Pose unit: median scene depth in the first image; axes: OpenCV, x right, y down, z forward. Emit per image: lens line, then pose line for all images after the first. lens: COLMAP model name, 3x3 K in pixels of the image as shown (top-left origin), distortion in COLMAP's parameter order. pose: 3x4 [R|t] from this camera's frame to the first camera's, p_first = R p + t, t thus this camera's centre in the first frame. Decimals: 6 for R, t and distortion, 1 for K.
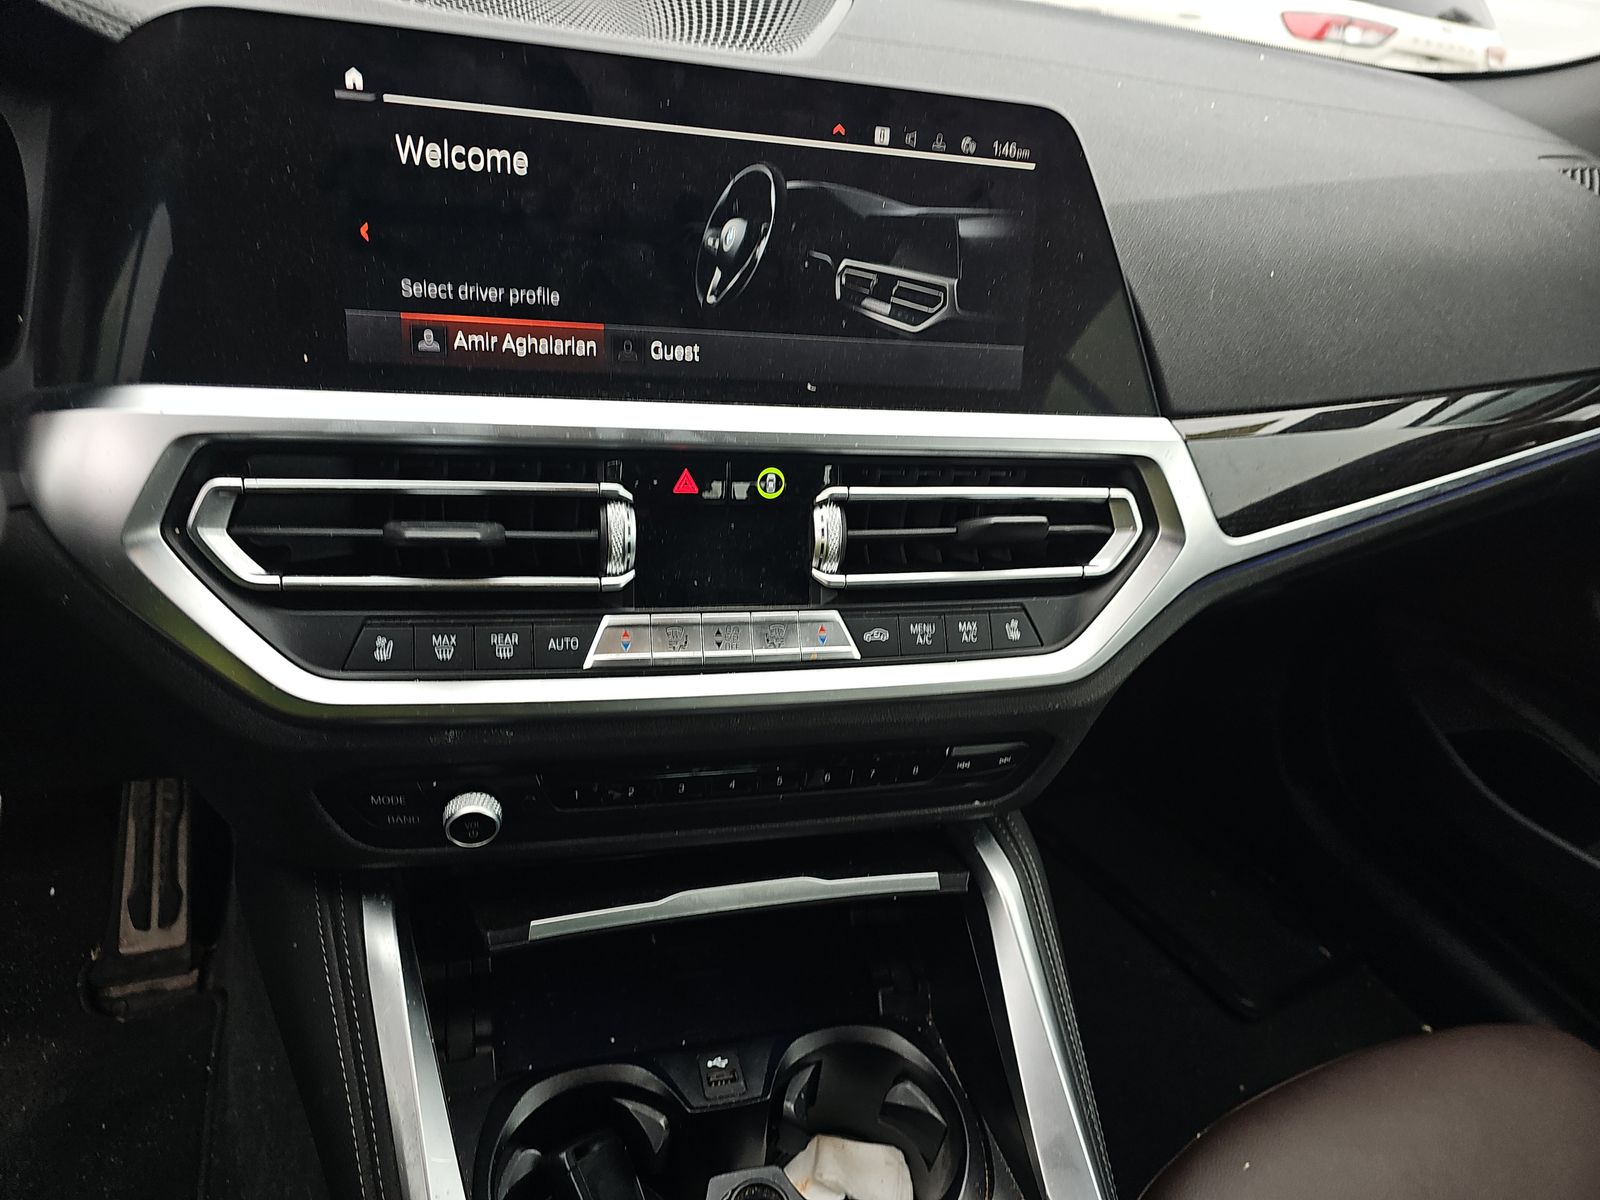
lens RADIAL K [[1069.8, 0, 806.9], [0, 1069.8, 602.5], [0, 0, 1]] dist [0.044972, -0.042679]
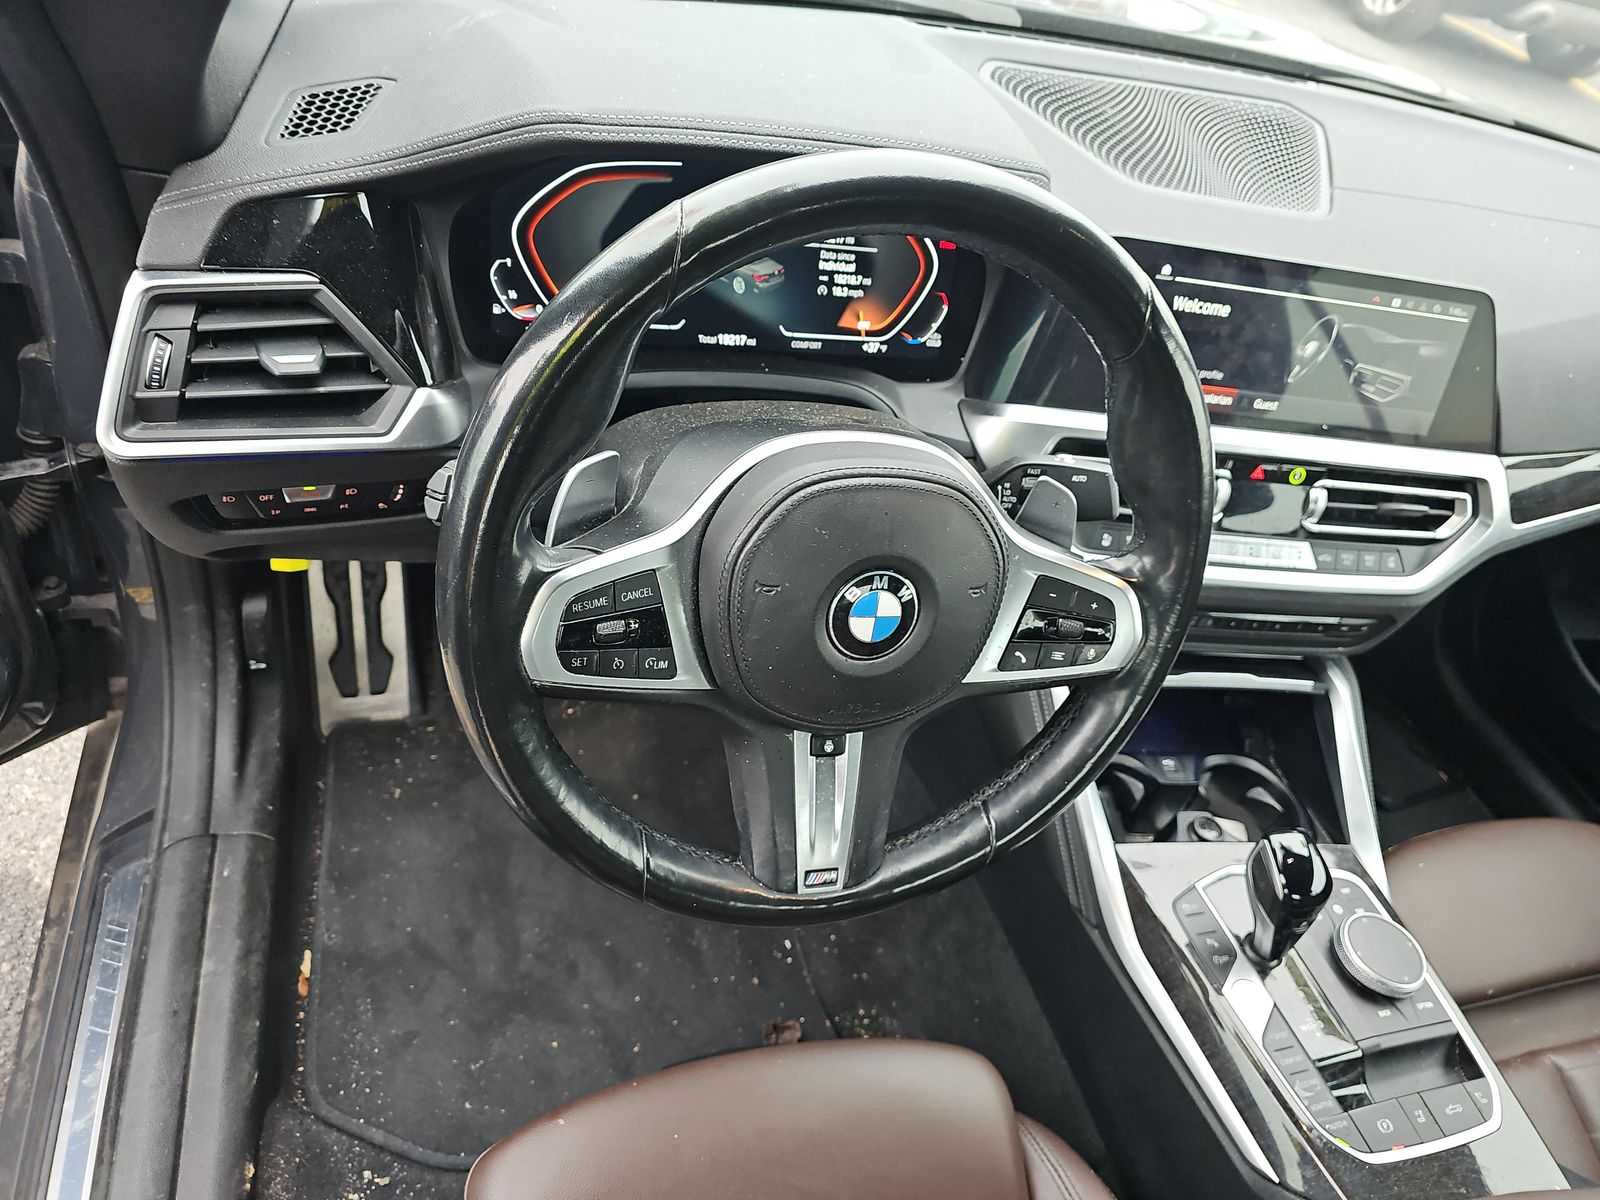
lens RADIAL K [[1069.8, 0, 806.9], [0, 1069.8, 602.5], [0, 0, 1]] dist [0.044972, -0.042679]
pose [[0.991158, 0.130019, -0.026469, -0.761407], [-0.123381, 0.976514, 0.176630, -0.113277], [0.048812, -0.171802, 0.983921, -0.921055]]
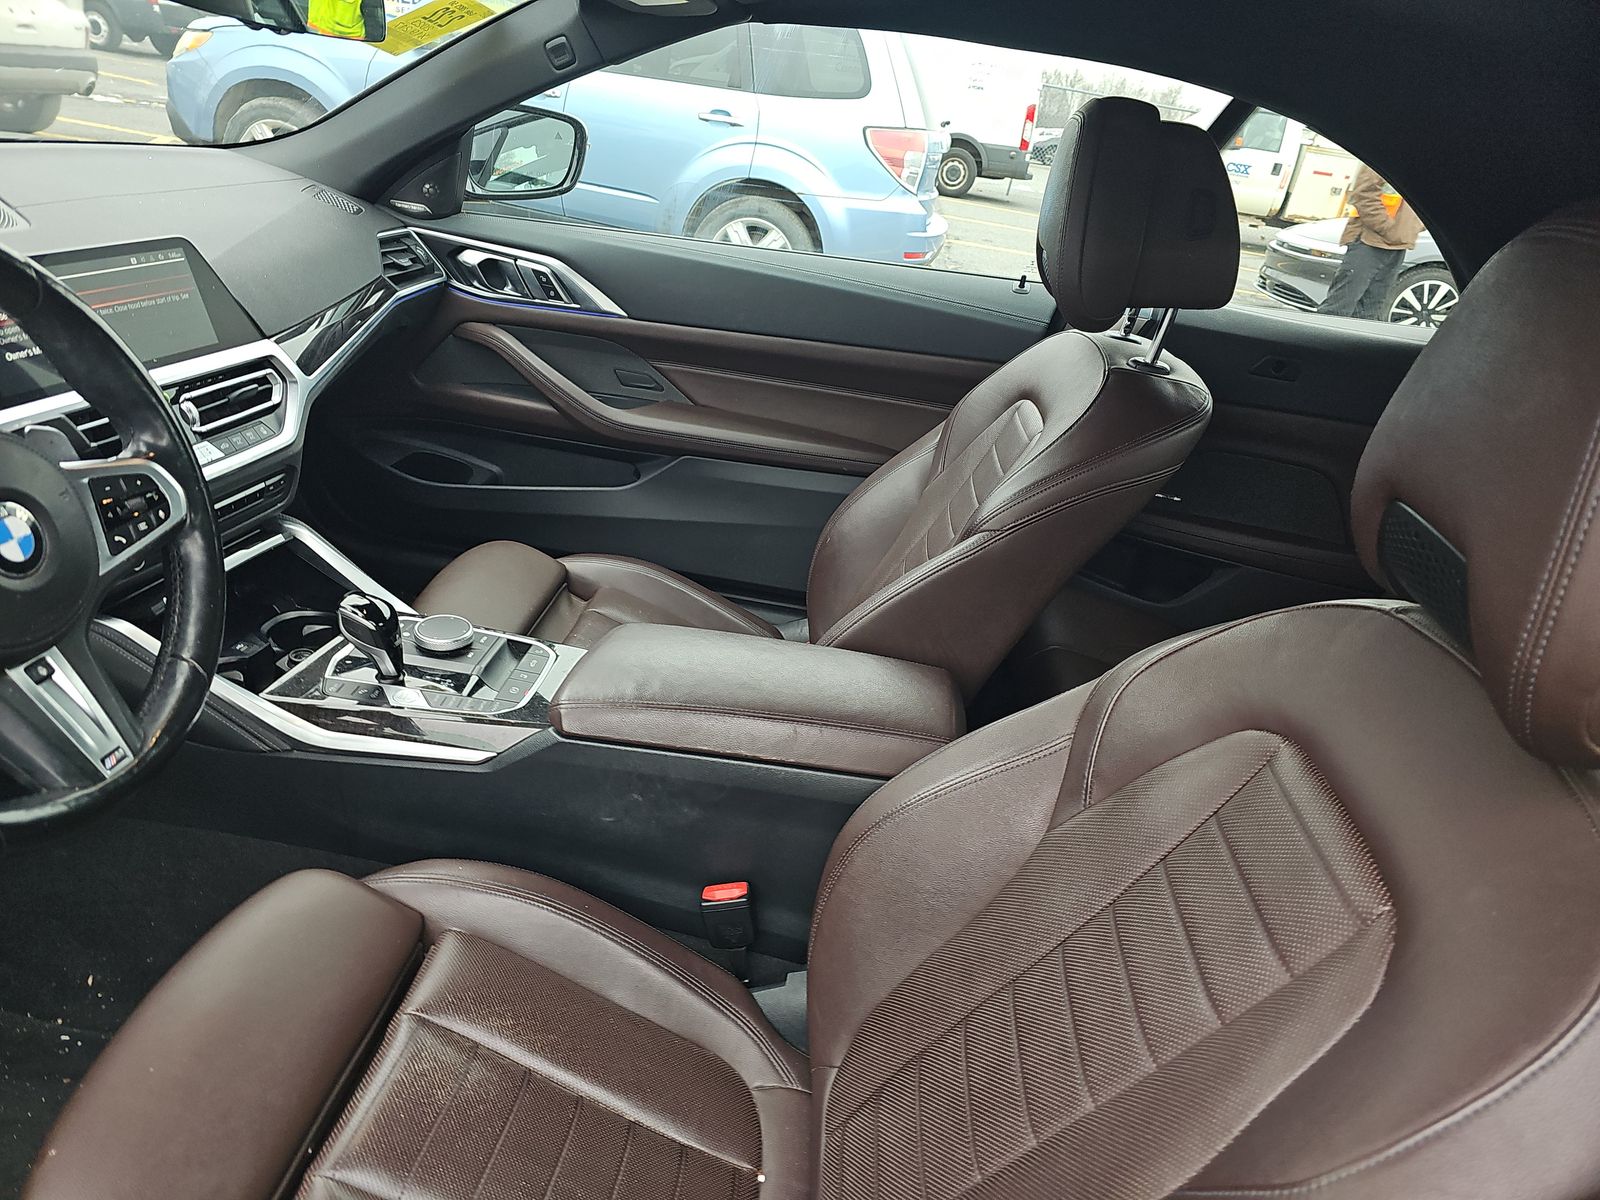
lens RADIAL K [[1069.8, 0, 806.9], [0, 1069.8, 602.5], [0, 0, 1]] dist [0.044972, -0.042679]
pose [[0.468613, -0.442101, 0.764820, -1.386428], [0.383818, 0.881672, 0.274478, 0.181740], [-0.795667, 0.164928, 0.582849, -1.520549]]
